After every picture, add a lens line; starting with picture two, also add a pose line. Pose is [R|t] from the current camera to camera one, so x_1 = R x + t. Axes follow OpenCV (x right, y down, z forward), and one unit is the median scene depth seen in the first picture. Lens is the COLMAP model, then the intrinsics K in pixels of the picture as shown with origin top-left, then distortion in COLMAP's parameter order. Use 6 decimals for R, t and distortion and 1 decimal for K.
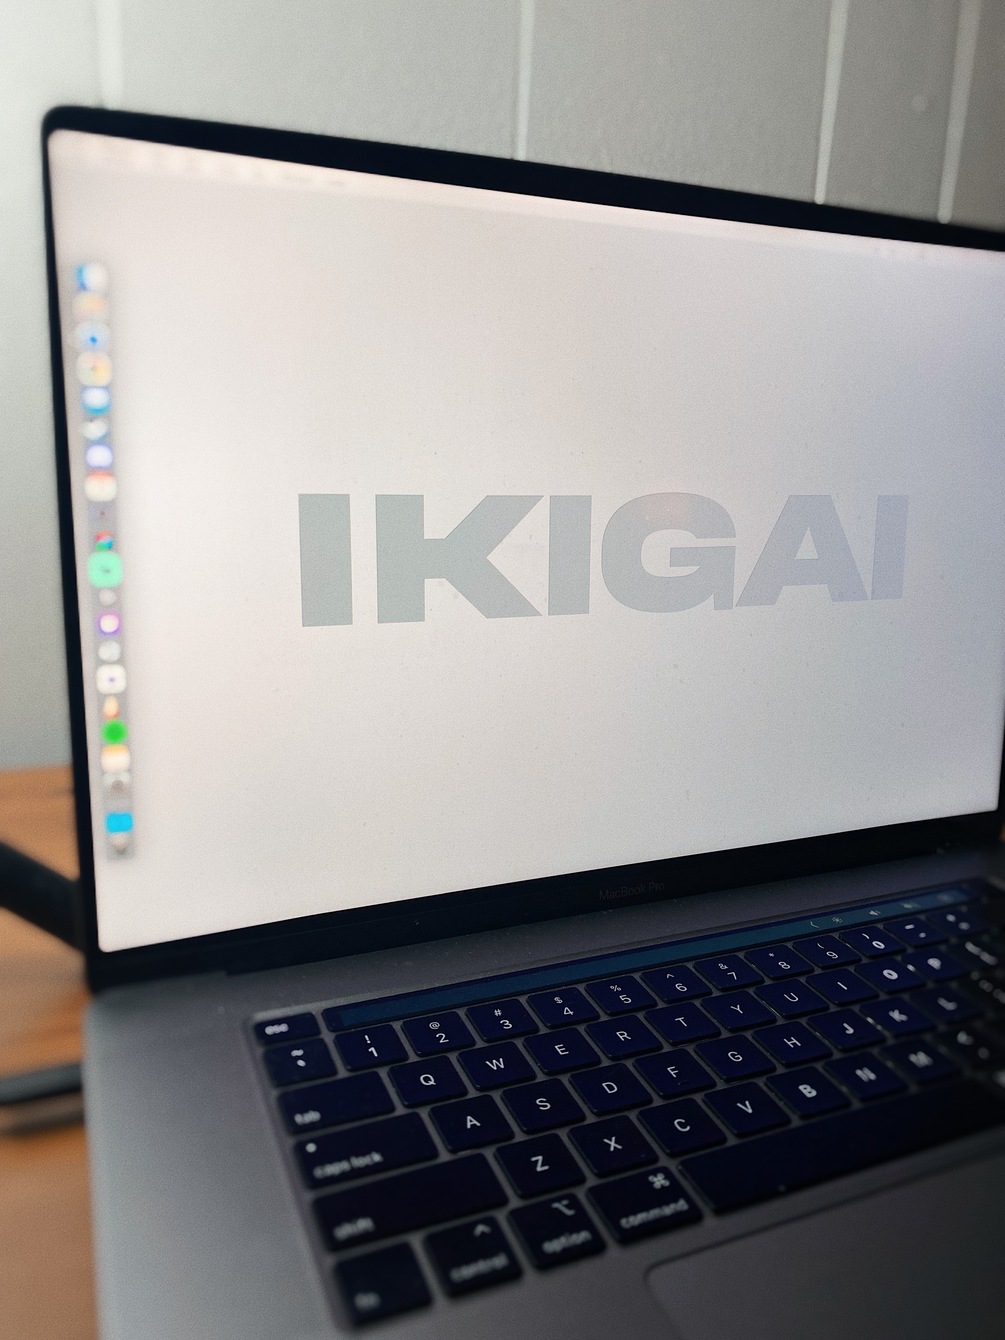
lens RADIAL K [[1001.0, 0, 500.9], [0, 1001.0, 646.1], [0, 0, 1]] dist [0.061716, -0.152091]
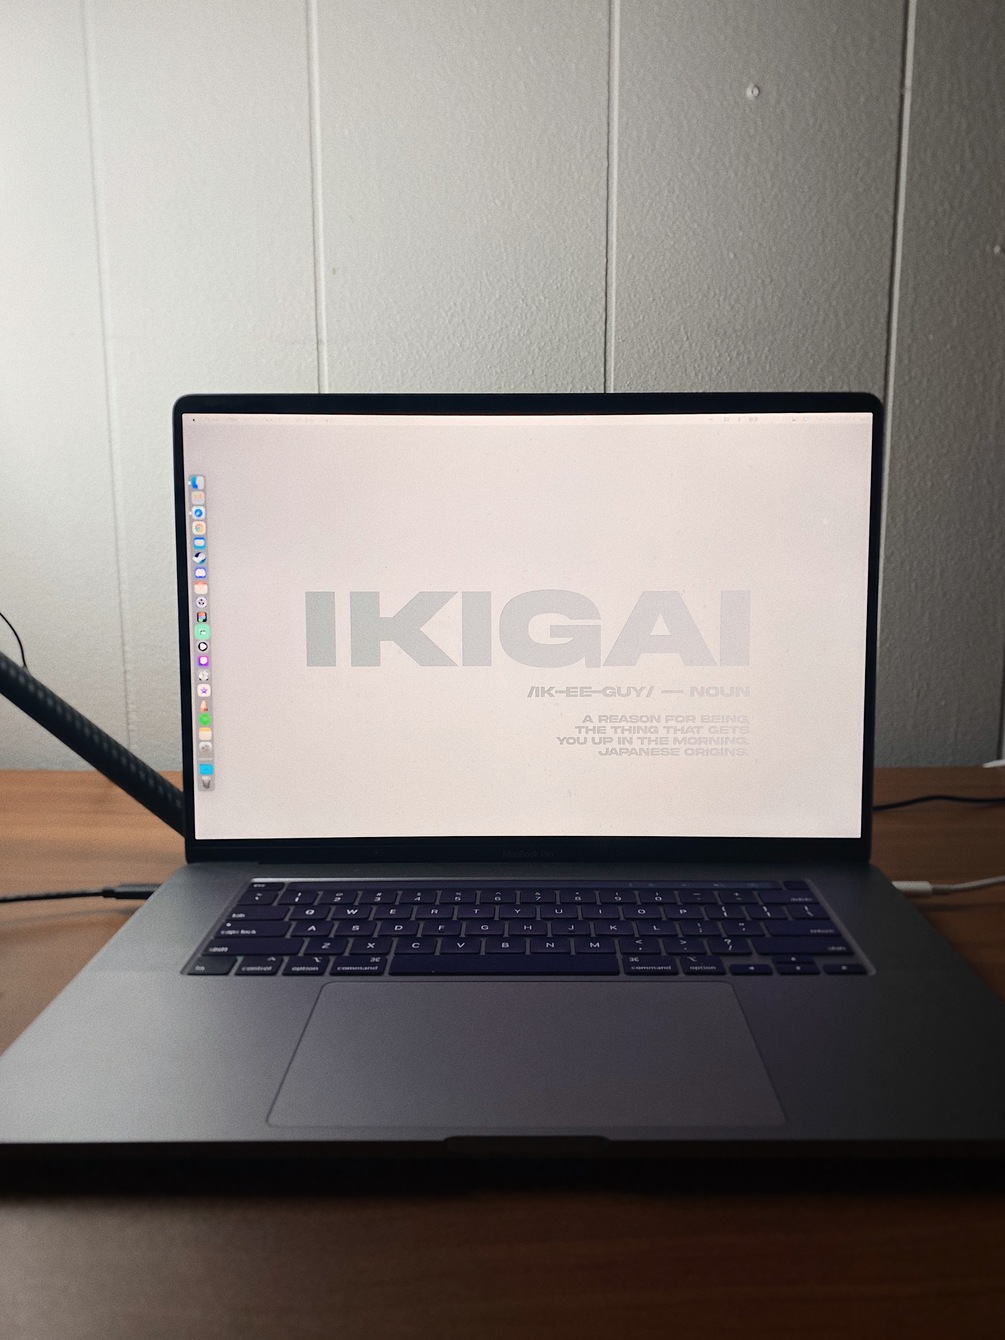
lens RADIAL K [[1001.0, 0, 500.9], [0, 1001.0, 646.1], [0, 0, 1]] dist [0.061716, -0.152091]
pose [[0.933640, 0.024540, -0.357370, 0.712597], [-0.050440, 0.996717, -0.063334, 0.037508], [0.354643, 0.077157, 0.931813, -0.492939]]
